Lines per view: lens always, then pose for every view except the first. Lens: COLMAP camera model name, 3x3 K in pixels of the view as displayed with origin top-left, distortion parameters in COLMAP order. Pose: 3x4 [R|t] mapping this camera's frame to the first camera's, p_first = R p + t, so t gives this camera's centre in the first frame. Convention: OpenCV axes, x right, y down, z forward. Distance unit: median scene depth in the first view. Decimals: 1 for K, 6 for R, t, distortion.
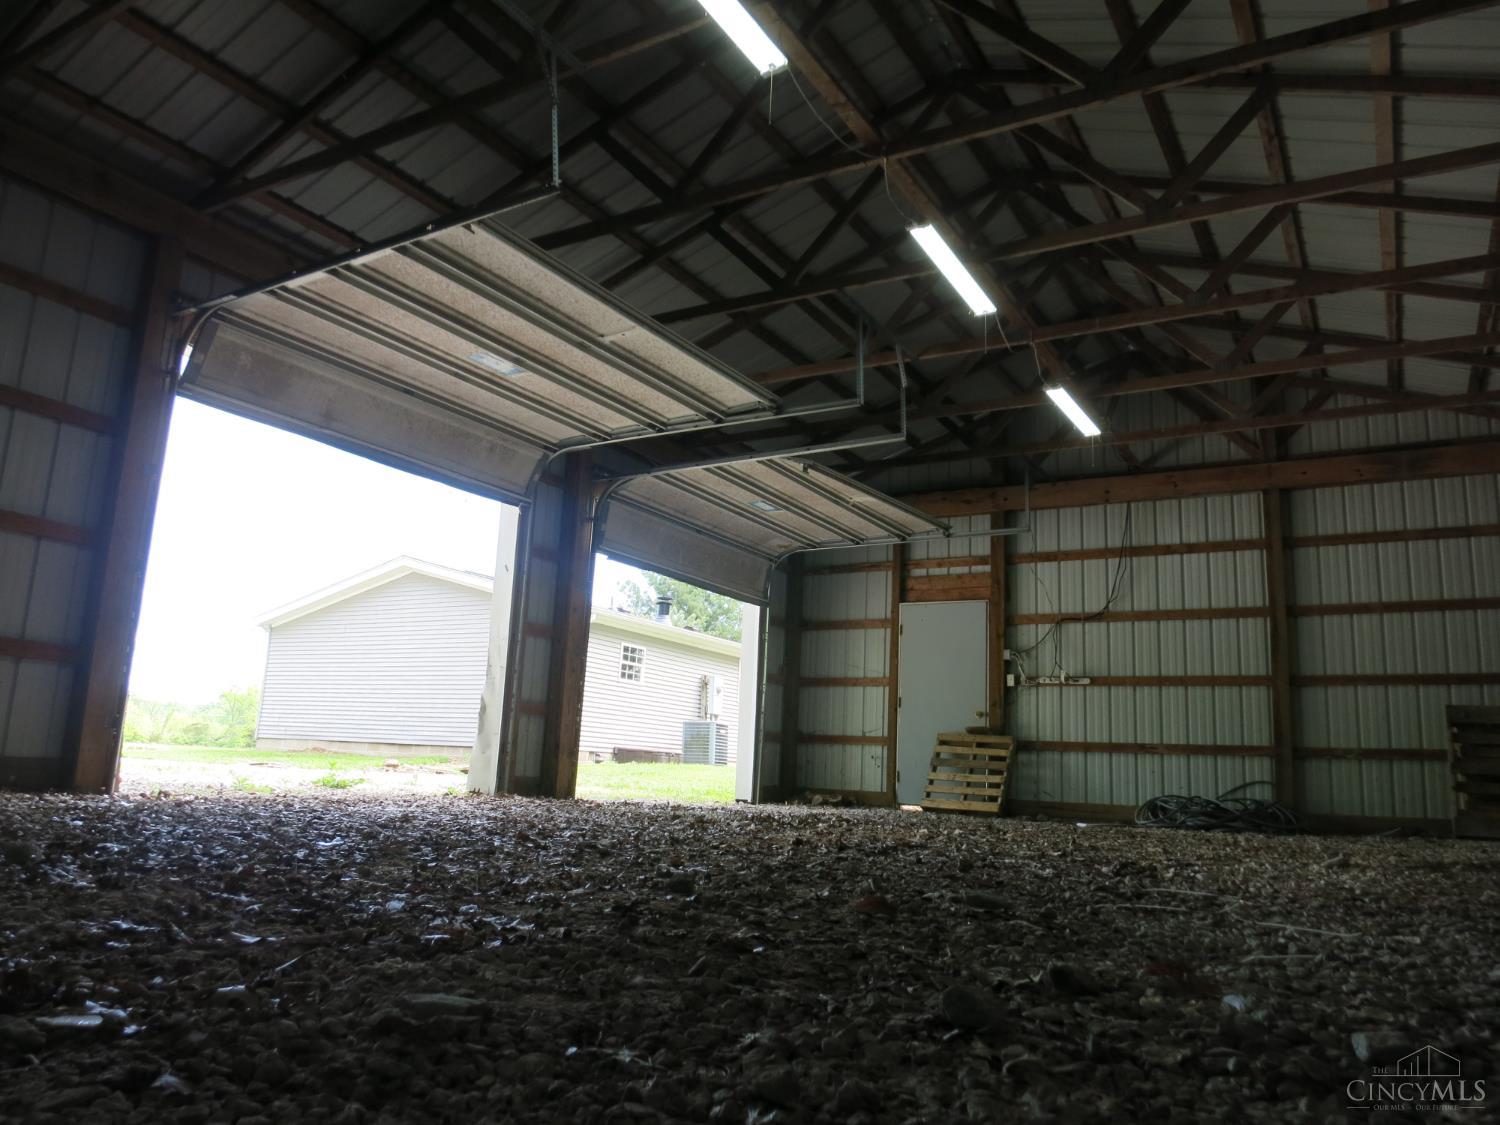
lens RADIAL K [[1081.5, 0, 750.0], [0, 1081.5, 562.5], [0, 0, 1]] dist [-0.032038, -0.003090]
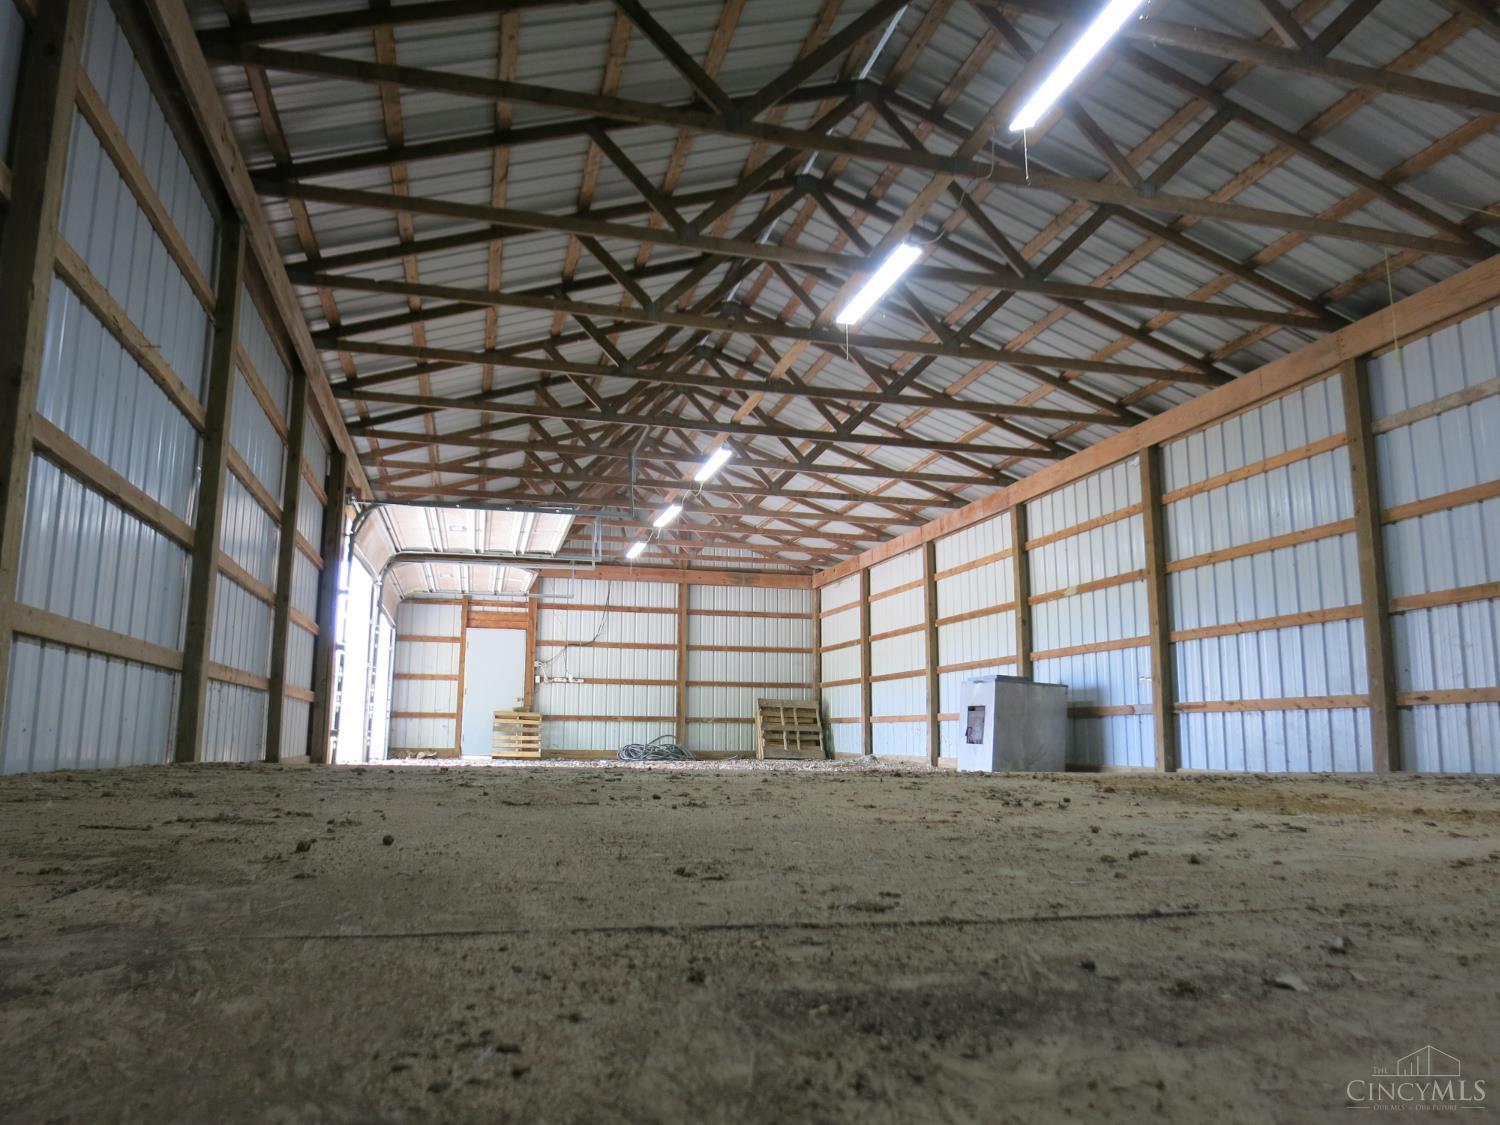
lens RADIAL K [[1081.5, 0, 750.0], [0, 1081.5, 562.5], [0, 0, 1]] dist [-0.032038, -0.003090]
pose [[0.700325, 0.076340, 0.709730, -0.748655], [-0.110444, 0.993880, 0.002077, -0.113808], [-0.705228, -0.079840, 0.704471, -0.412584]]
